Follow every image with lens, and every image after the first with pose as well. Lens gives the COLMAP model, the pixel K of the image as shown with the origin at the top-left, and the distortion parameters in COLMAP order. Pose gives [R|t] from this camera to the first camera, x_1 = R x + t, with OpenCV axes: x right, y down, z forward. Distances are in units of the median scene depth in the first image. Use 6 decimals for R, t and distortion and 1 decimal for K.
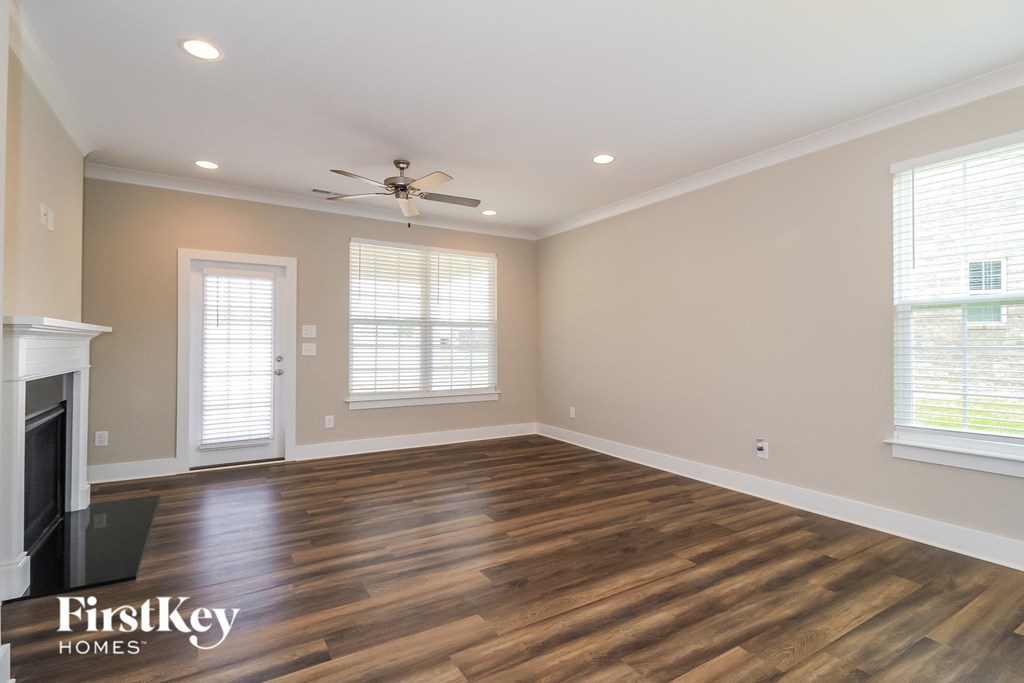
lens RADIAL K [[470.5, 0, 508.5], [0, 470.5, 343.6], [0, 0, 1]] dist [0.020142, -0.000239]
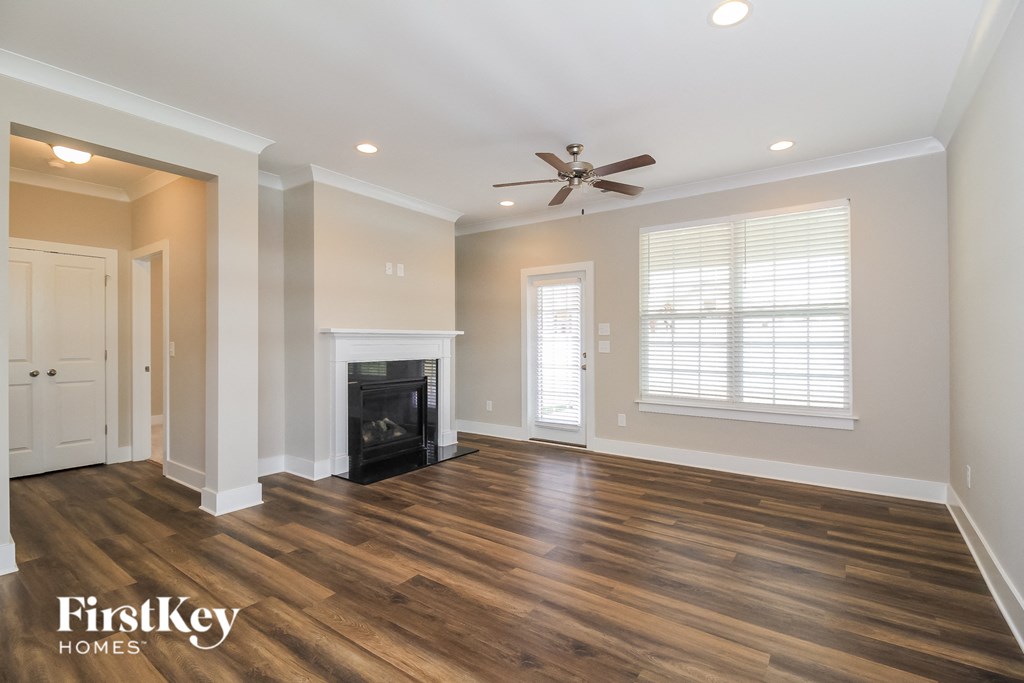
lens RADIAL K [[482.5, 0, 512.1], [0, 482.5, 338.1], [0, 0, 1]] dist [0.001546, -0.000224]
pose [[0.398048, -0.010286, -0.917307, 0.474447], [0.001750, 0.999944, -0.010453, 0.004083], [0.917363, 0.002555, 0.398044, 0.401672]]
